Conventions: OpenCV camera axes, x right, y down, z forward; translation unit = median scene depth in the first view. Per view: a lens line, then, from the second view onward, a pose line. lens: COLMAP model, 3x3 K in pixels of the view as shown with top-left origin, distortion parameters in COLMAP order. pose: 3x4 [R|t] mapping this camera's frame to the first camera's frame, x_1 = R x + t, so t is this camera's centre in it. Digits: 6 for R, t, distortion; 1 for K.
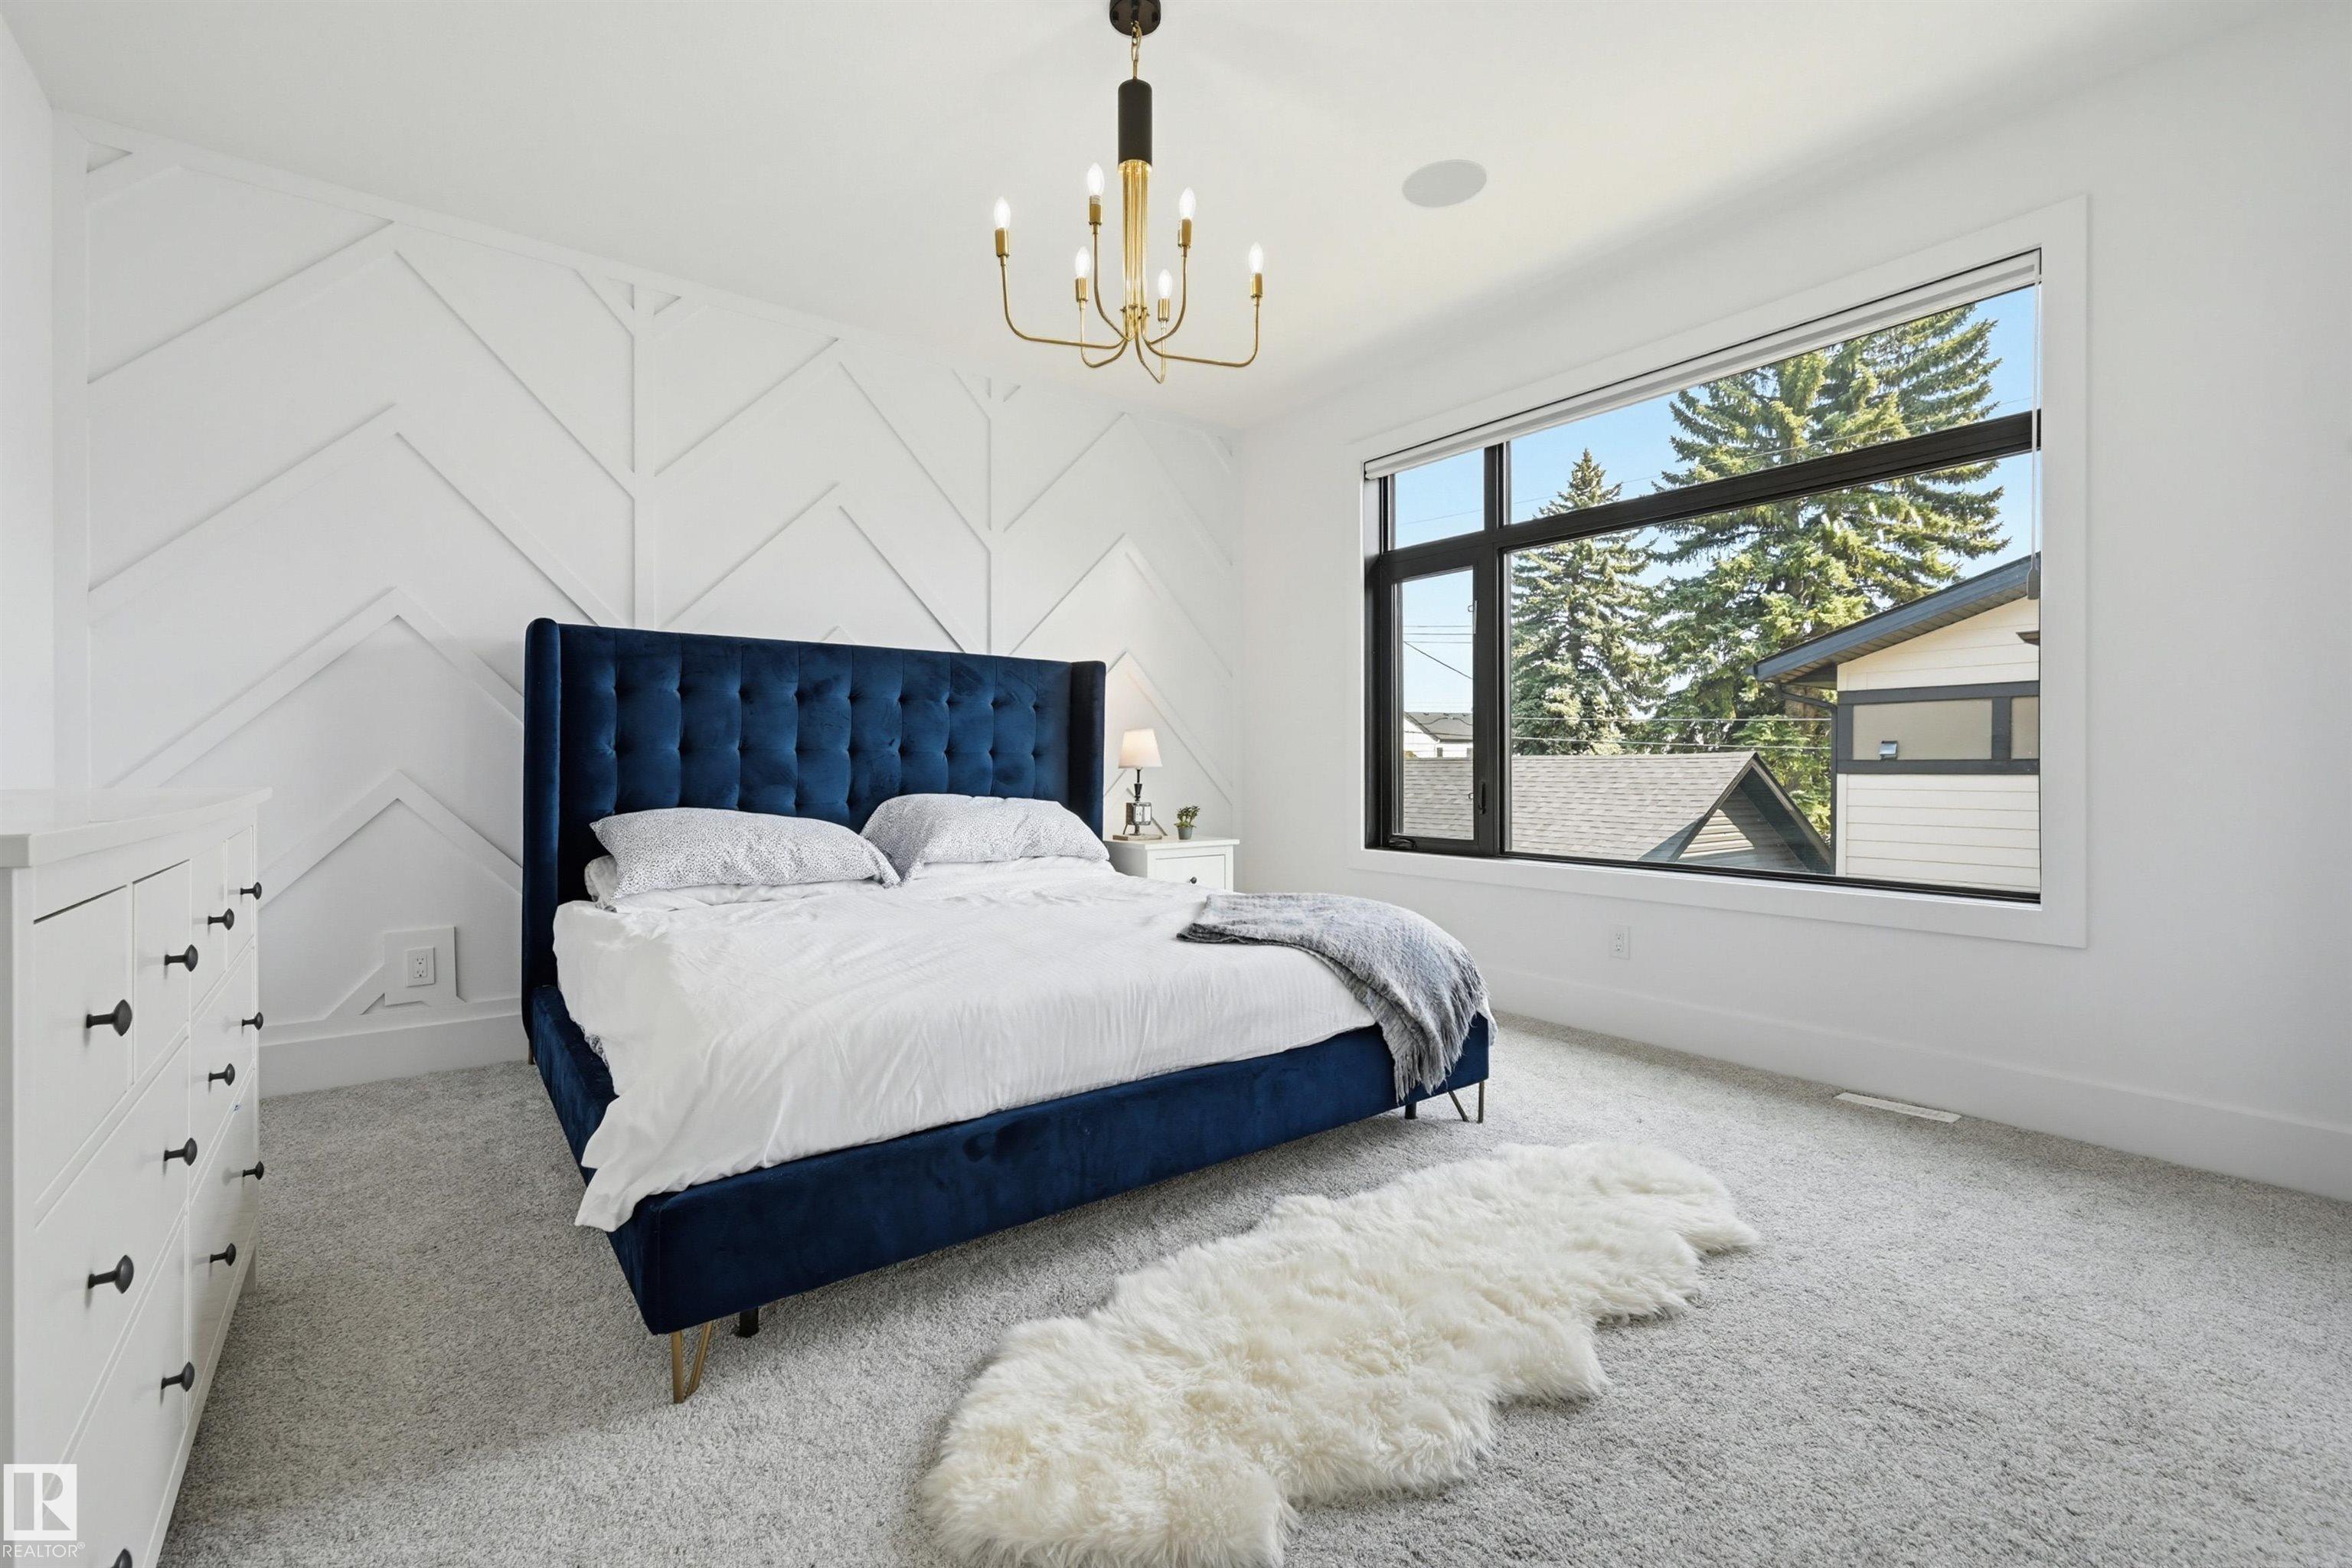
lens RADIAL K [[1011.7, 0, 1177.3], [0, 1011.7, 771.4], [0, 0, 1]] dist [-0.000271, 0.000130]
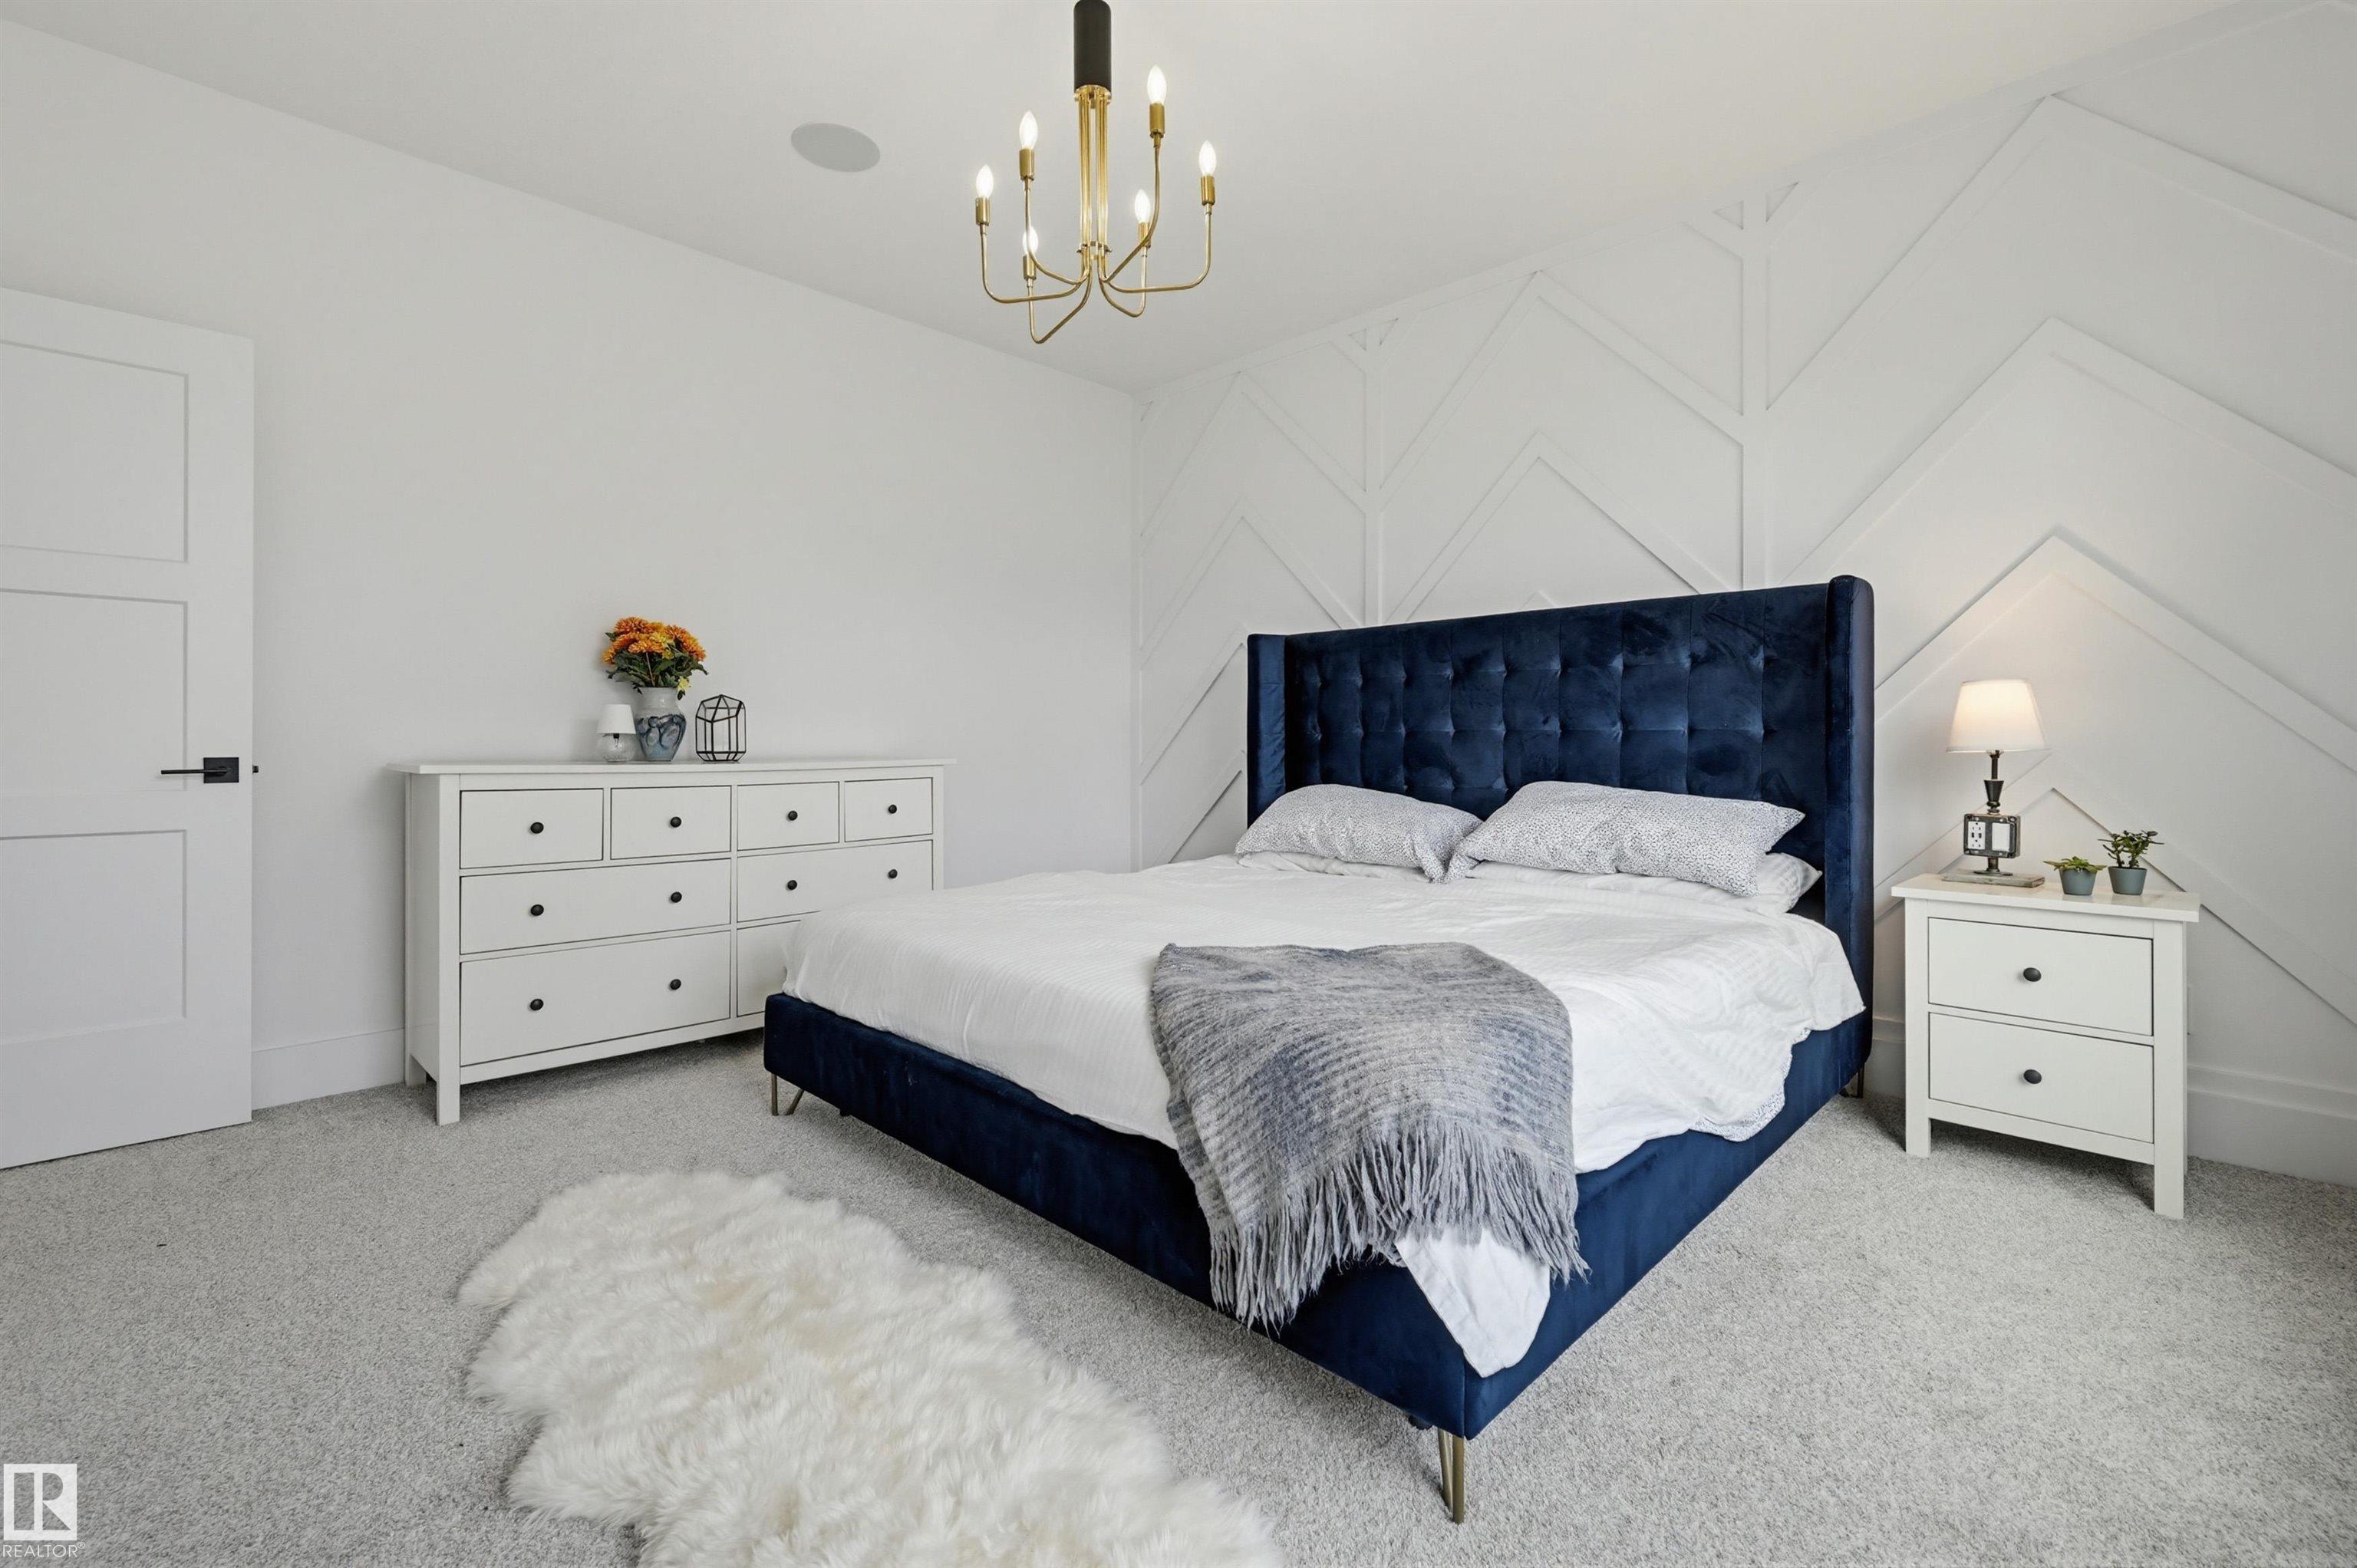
lens RADIAL K [[1014.0, 0, 1180.3], [0, 1014.0, 745.8], [0, 0, 1]] dist [0.000213, 0.000075]
pose [[0.132830, -0.001715, -0.991137, 0.559247], [-0.007030, 0.999972, -0.002672, -0.002402], [0.991114, 0.007322, 0.132814, 0.617247]]
